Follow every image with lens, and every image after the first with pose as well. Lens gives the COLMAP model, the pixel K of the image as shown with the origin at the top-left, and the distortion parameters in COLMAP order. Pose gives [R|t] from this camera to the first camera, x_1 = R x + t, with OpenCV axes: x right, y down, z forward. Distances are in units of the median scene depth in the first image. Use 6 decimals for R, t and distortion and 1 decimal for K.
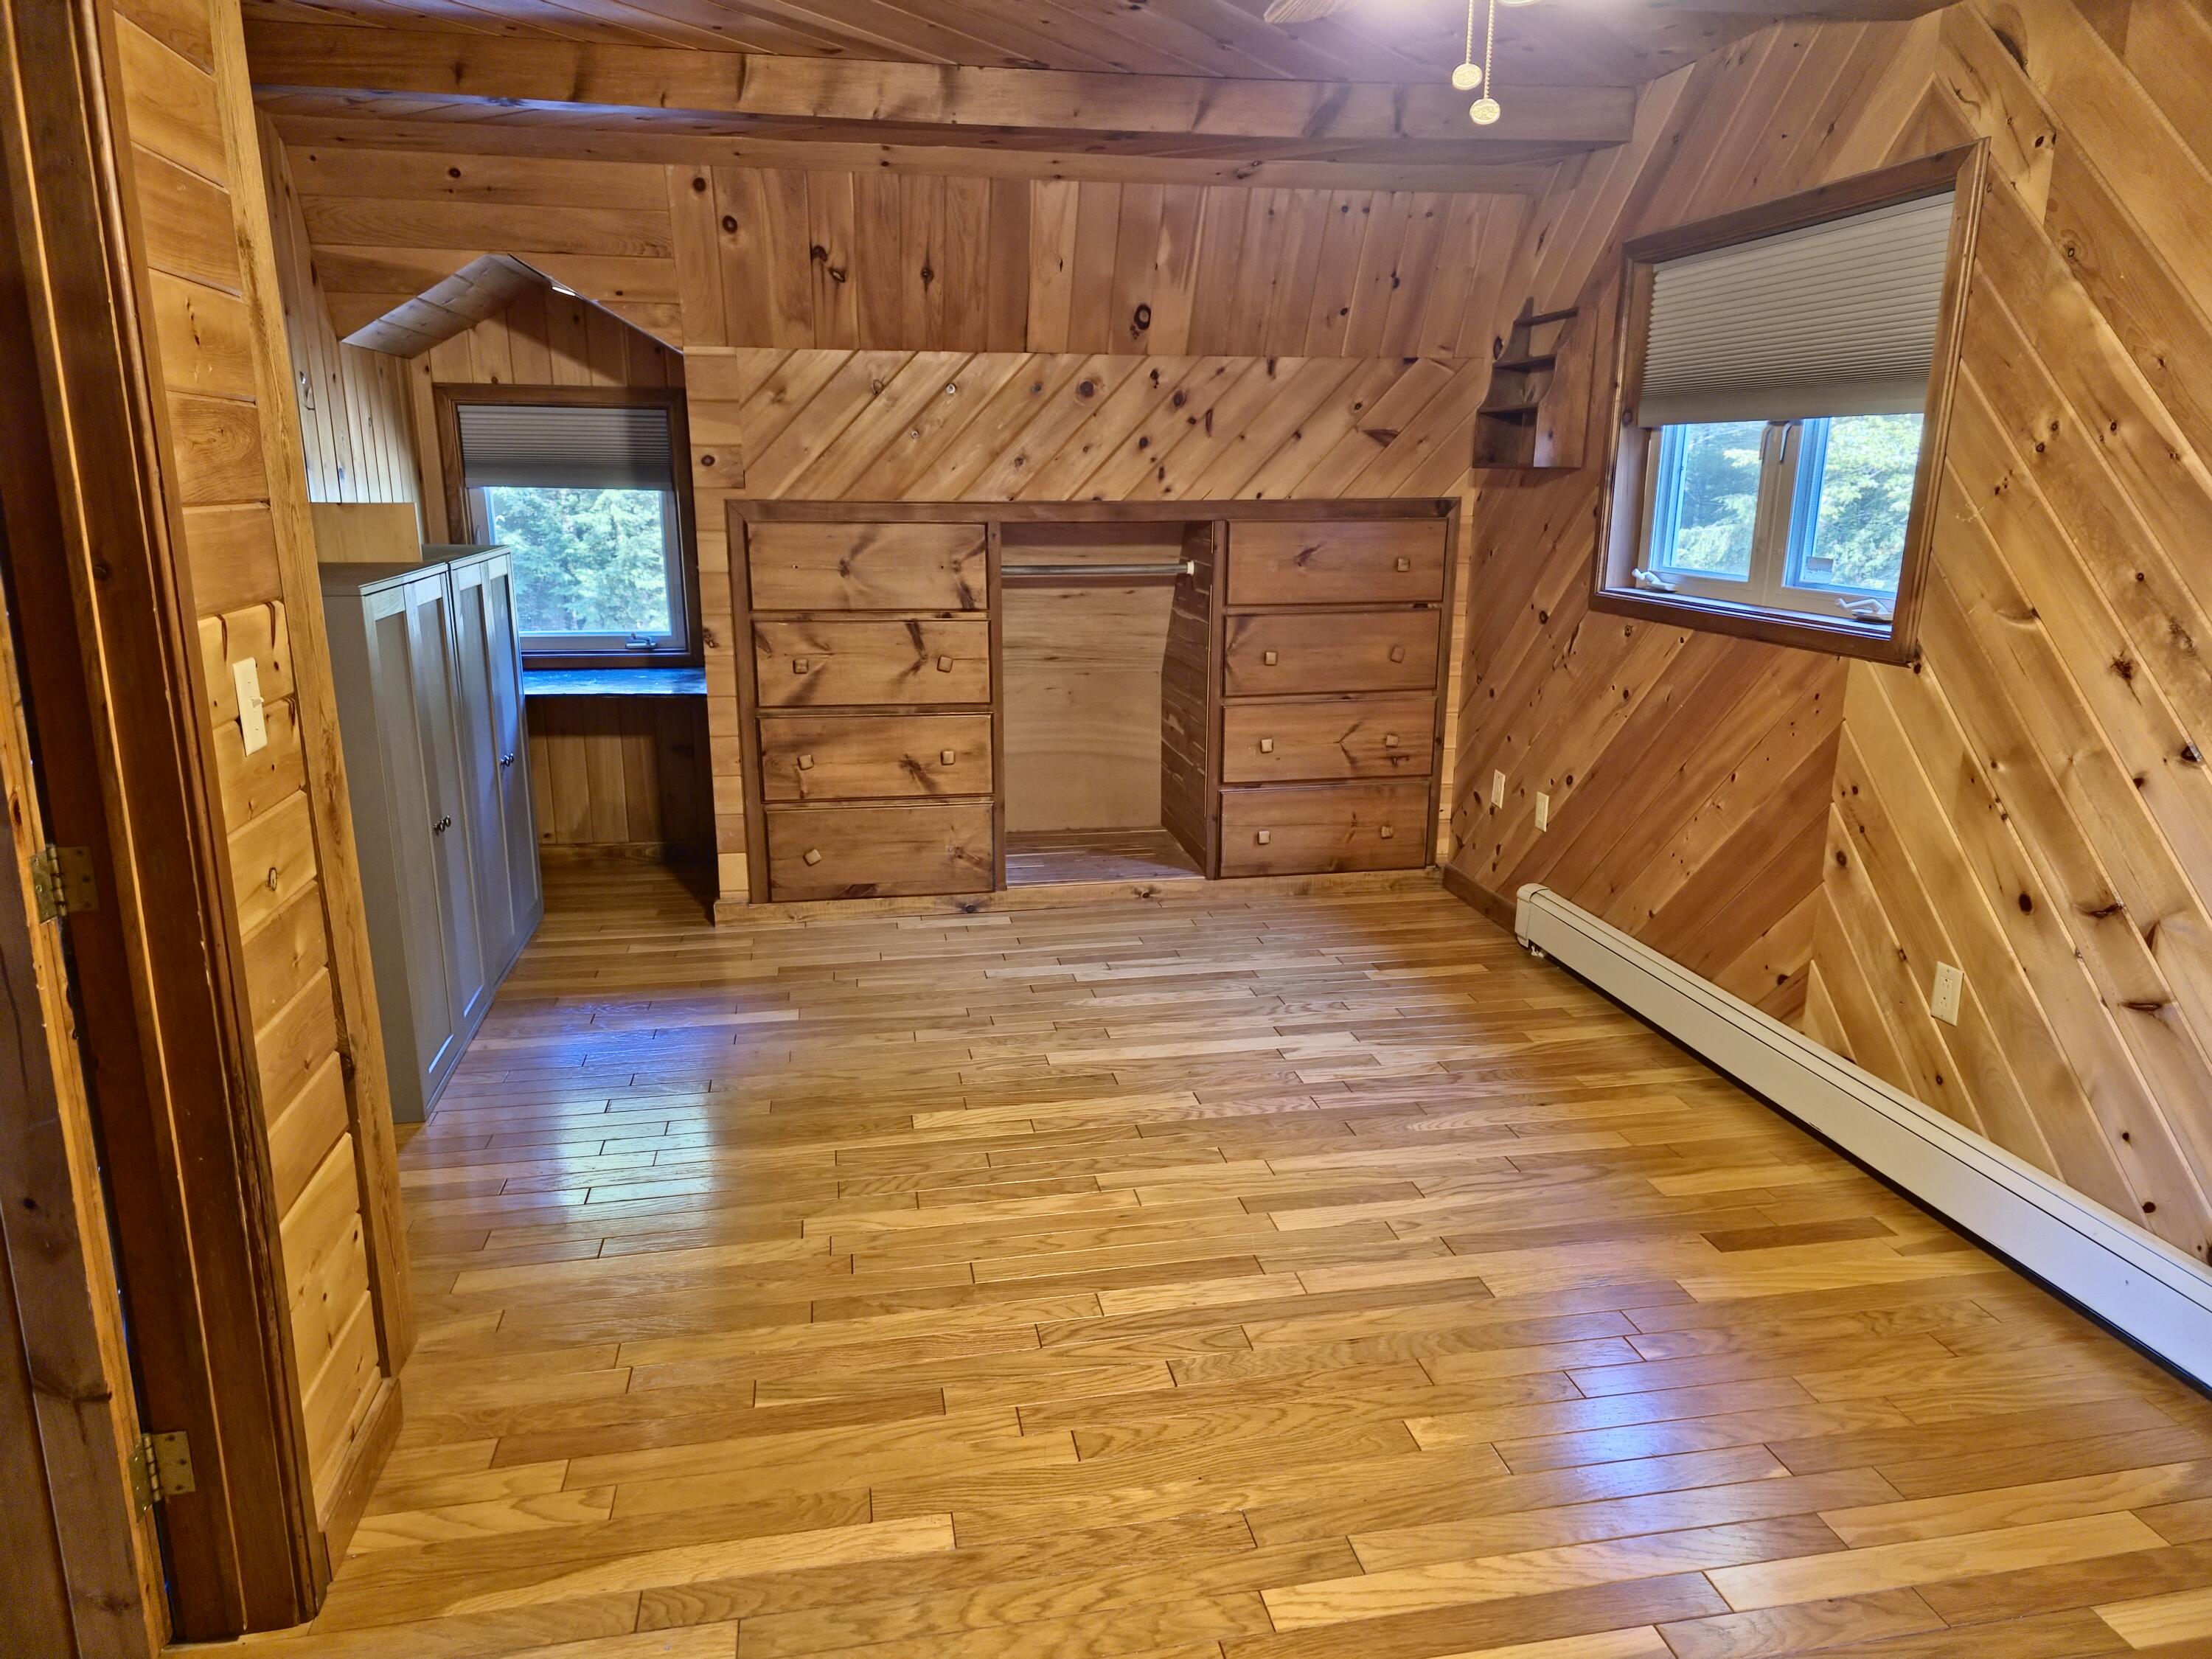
lens RADIAL K [[1465.6, 0, 1102.0], [0, 1465.6, 848.3], [0, 0, 1]] dist [0.067799, -0.059181]
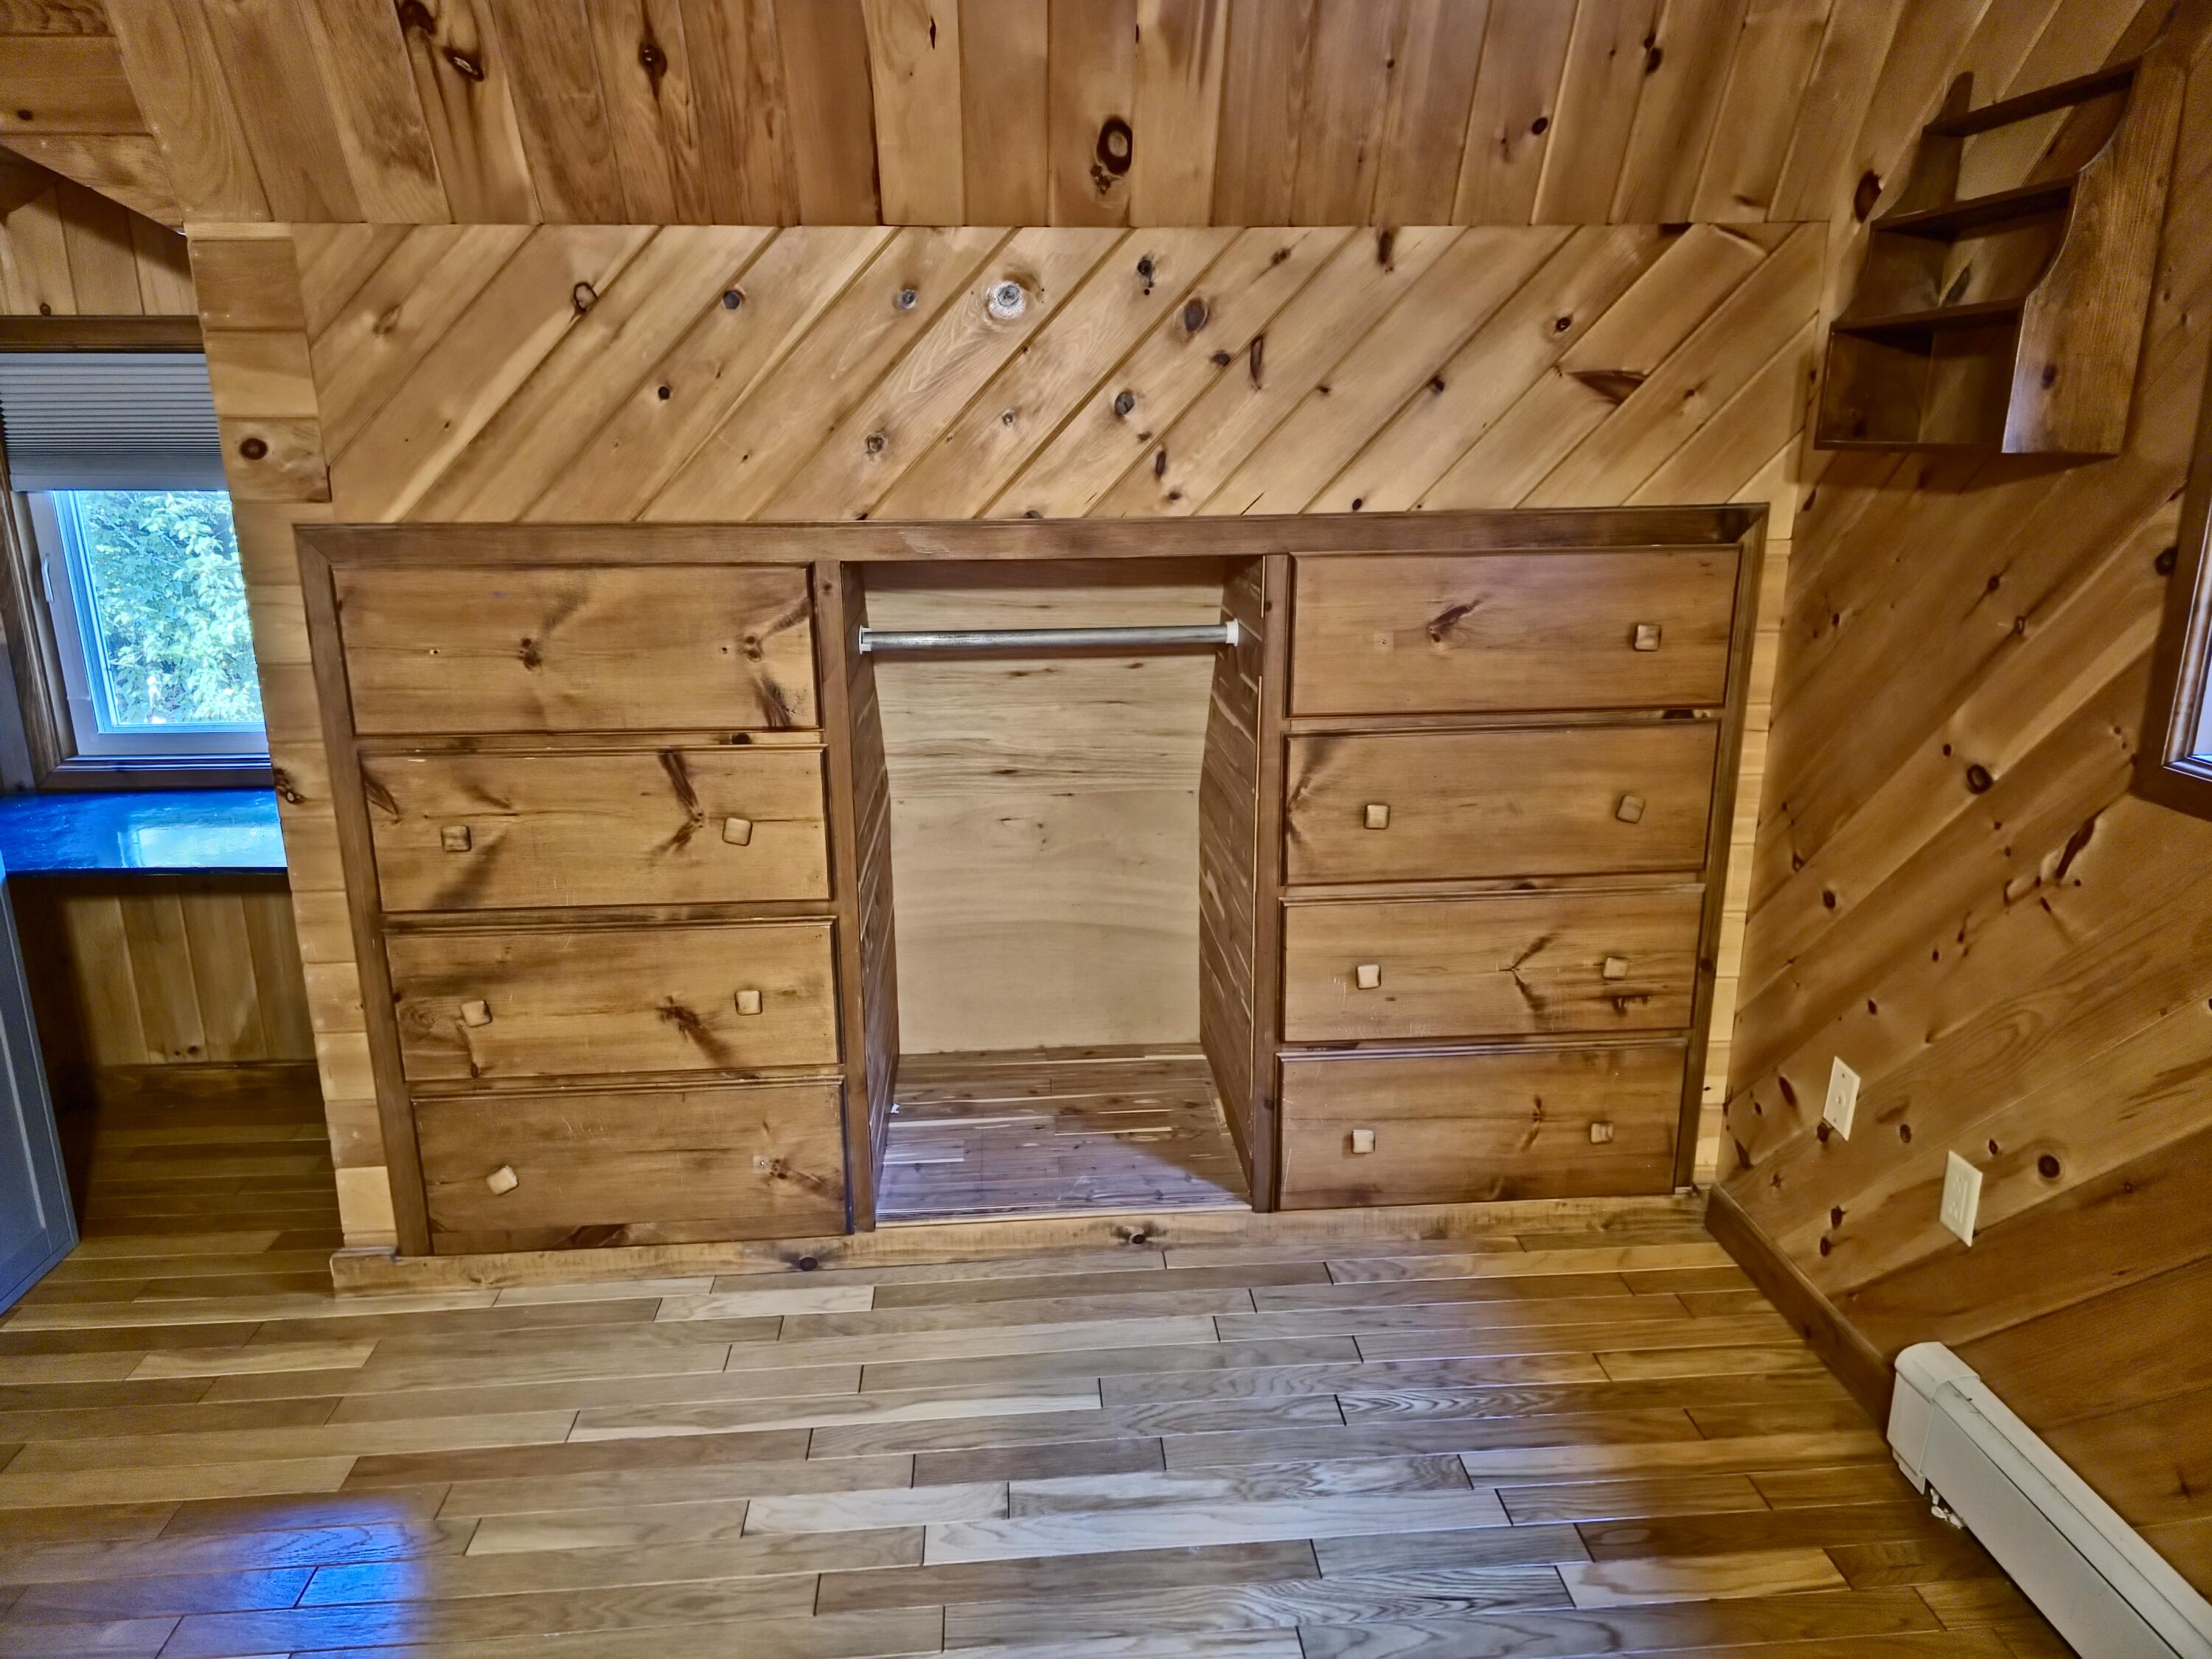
lens RADIAL K [[1465.6, 0, 1102.7], [0, 1465.6, 816.2], [0, 0, 1]] dist [0.067799, -0.059181]
pose [[0.993503, 0.019546, -0.112112, 0.080151], [-0.018414, 0.999769, 0.011124, -0.138899], [0.112303, -0.008987, 0.993633, 0.493603]]
